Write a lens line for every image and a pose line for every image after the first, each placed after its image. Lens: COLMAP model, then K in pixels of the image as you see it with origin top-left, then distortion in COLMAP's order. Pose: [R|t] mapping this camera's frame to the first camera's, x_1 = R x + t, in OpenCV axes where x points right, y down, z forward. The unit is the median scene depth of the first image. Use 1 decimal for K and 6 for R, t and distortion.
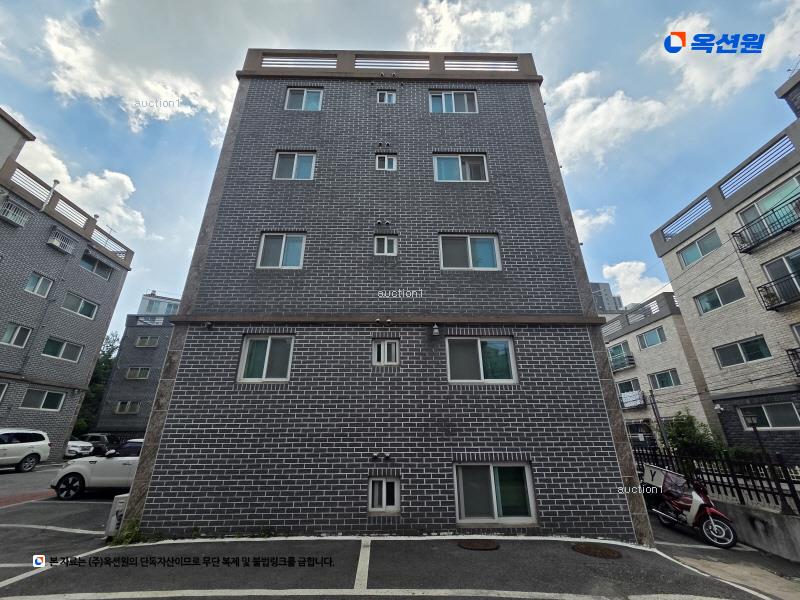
lens RADIAL K [[335.0, 0, 400.0], [0, 335.0, 300.0], [0, 0, 1]] dist [0.000202, -0.000093]
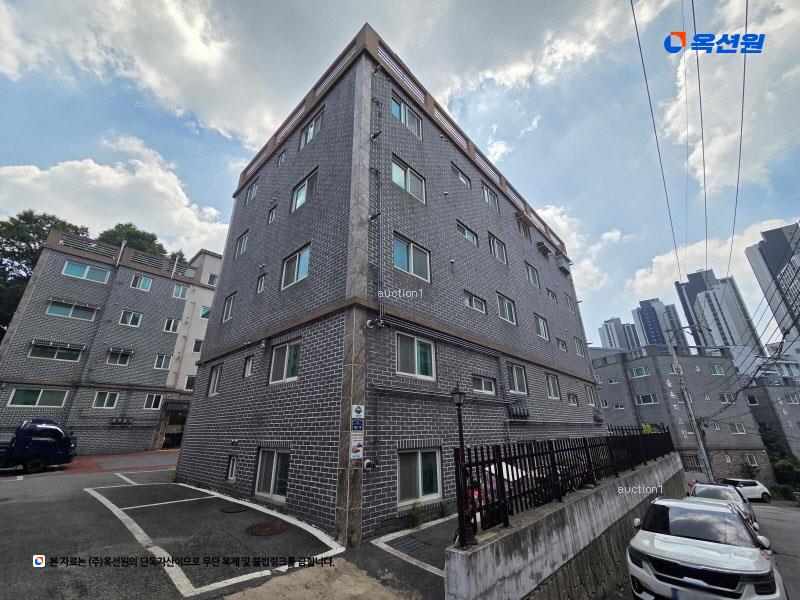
lens RADIAL K [[324.2, 0, 395.2], [0, 324.2, 299.4], [0, 0, 1]] dist [0.000483, -0.000947]
pose [[0.716187, -0.264891, -0.645685, 1.302350], [0.282571, 0.956006, -0.078775, 0.167067], [0.638146, -0.126034, 0.759530, 0.410199]]
